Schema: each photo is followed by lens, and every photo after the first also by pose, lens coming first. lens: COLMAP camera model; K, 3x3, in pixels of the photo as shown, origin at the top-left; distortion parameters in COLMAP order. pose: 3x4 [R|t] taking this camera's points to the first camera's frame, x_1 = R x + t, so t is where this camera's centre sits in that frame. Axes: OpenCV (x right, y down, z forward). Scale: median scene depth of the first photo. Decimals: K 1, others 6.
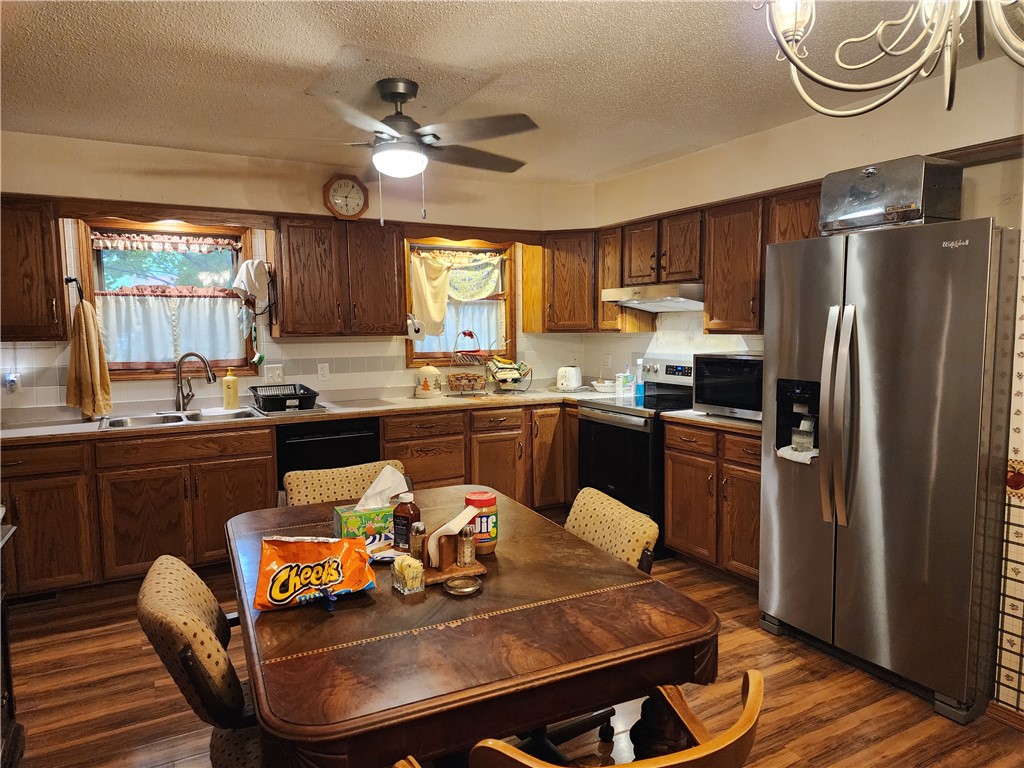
lens RADIAL K [[695.6, 0, 513.3], [0, 695.6, 390.1], [0, 0, 1]] dist [0.044942, -0.043589]
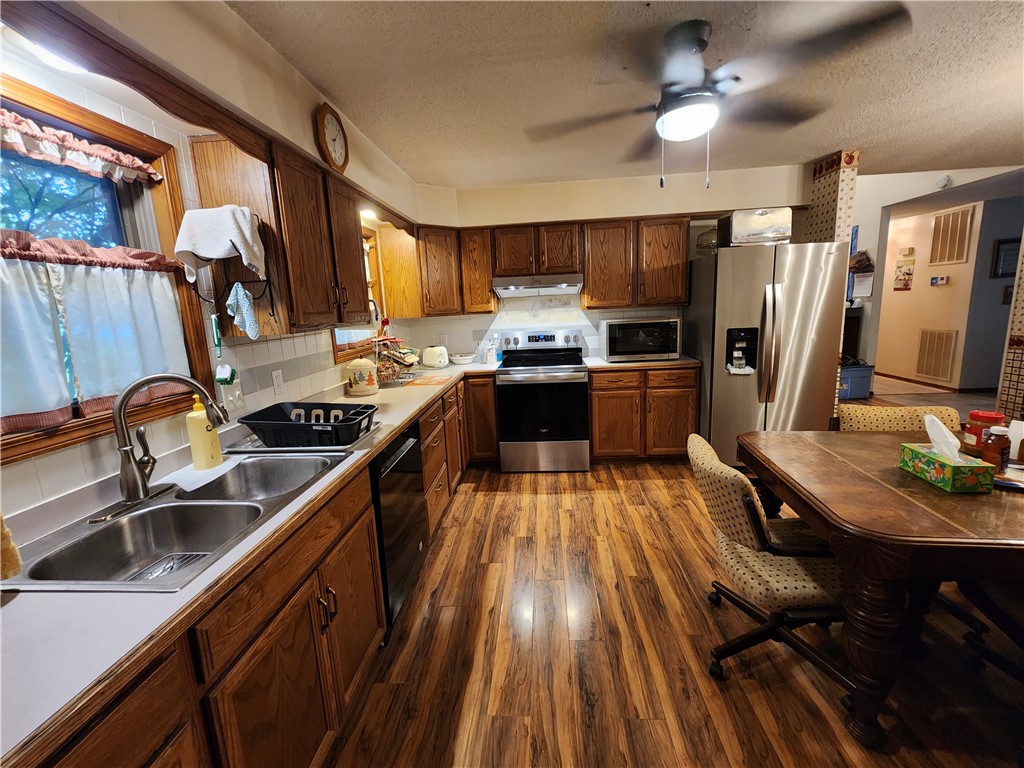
lens RADIAL K [[445.2, 0, 513.5], [0, 445.2, 380.3], [0, 0, 1]] dist [0.005238, 0.001124]
pose [[0.530635, -0.157714, 0.832798, -0.574617], [0.121182, 0.986559, 0.109619, -0.052478], [-0.838893, 0.042752, 0.542615, 0.591856]]
